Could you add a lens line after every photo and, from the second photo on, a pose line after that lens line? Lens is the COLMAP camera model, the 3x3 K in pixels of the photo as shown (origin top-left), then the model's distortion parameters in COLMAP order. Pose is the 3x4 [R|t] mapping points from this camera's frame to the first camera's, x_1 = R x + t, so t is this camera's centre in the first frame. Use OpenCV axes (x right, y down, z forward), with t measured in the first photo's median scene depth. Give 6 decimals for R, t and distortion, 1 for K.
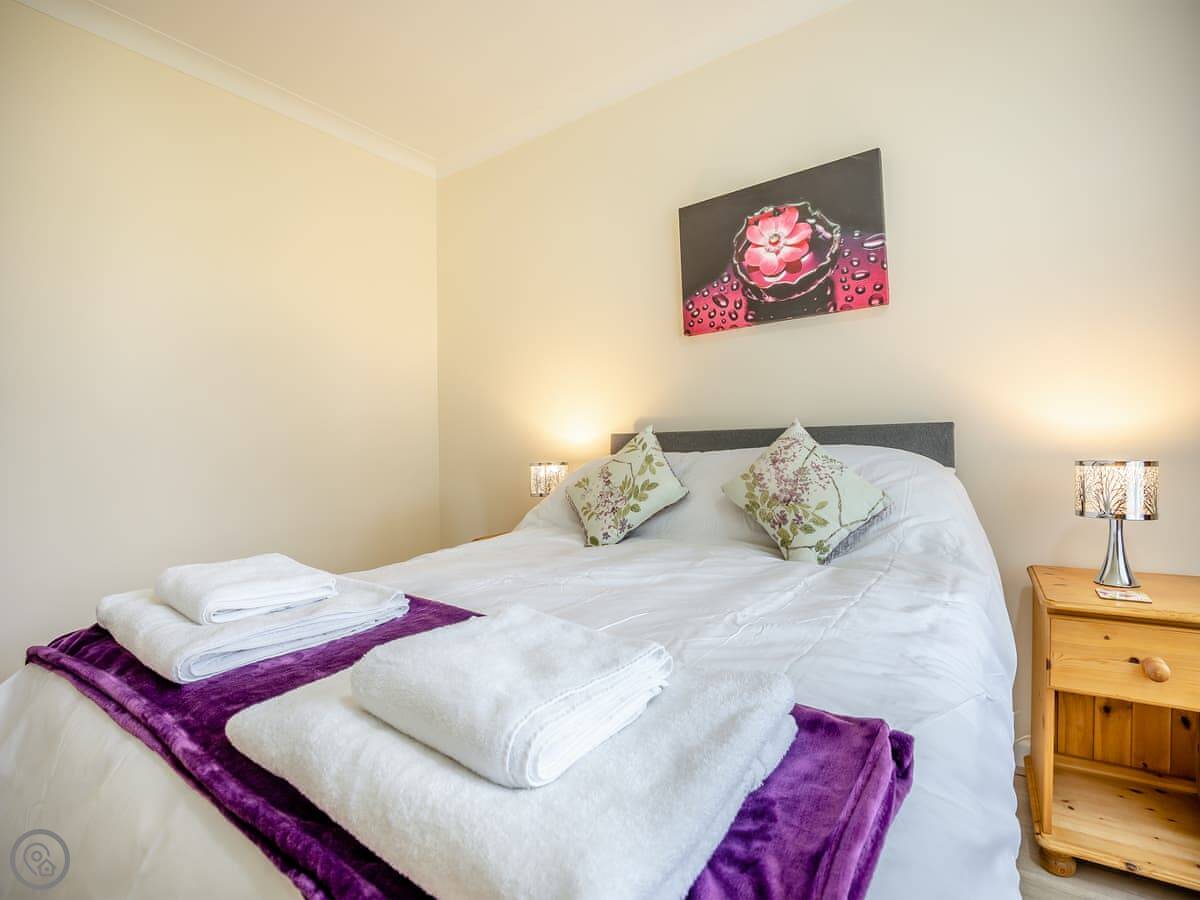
lens RADIAL K [[586.1, 0, 597.1], [0, 586.1, 442.9], [0, 0, 1]] dist [-0.059830, 0.010691]
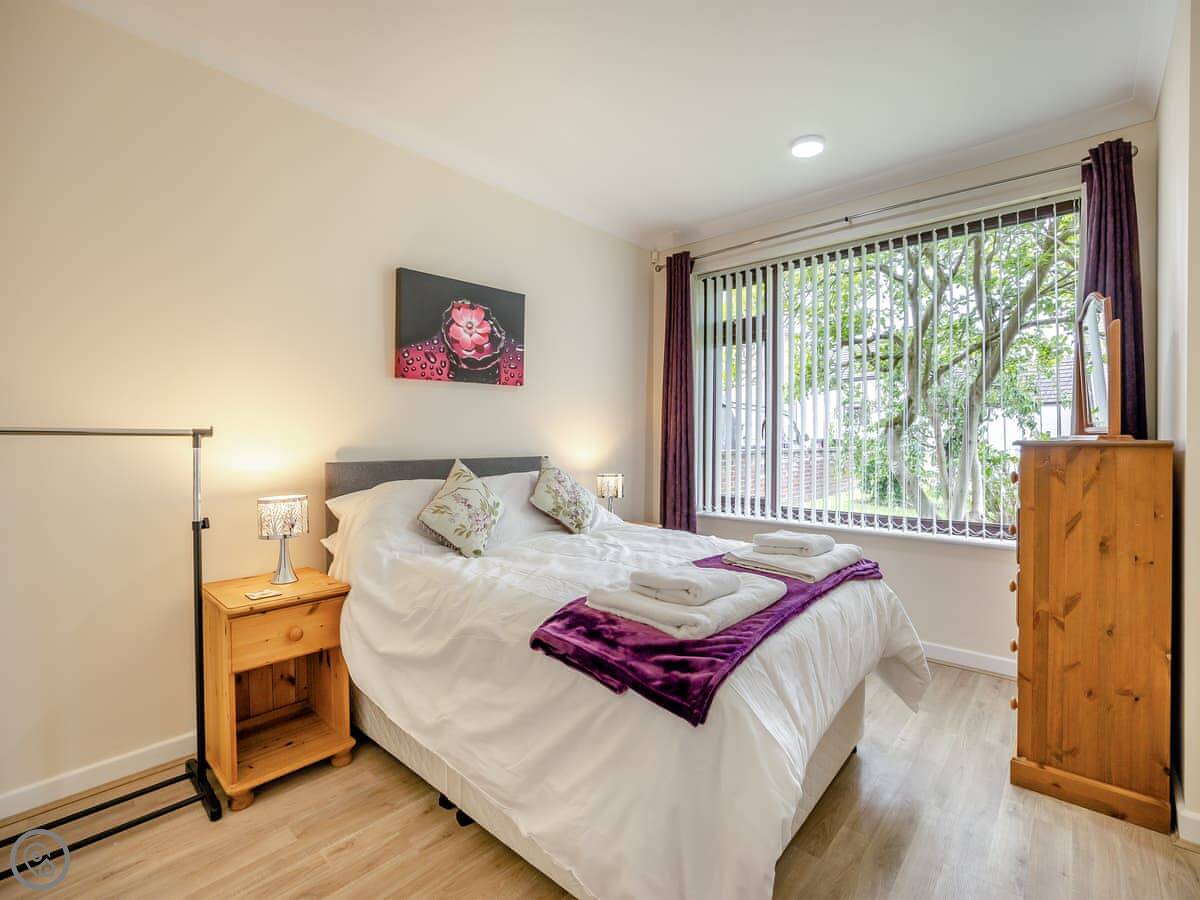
lens RADIAL K [[586.1, 0, 597.1], [0, 586.1, 442.9], [0, 0, 1]] dist [-0.059830, 0.010691]
pose [[0.067797, 0.015517, 0.997578, -1.084993], [-0.004932, 0.999872, -0.015217, -0.043642], [-0.997687, -0.003888, 0.067865, 0.588664]]
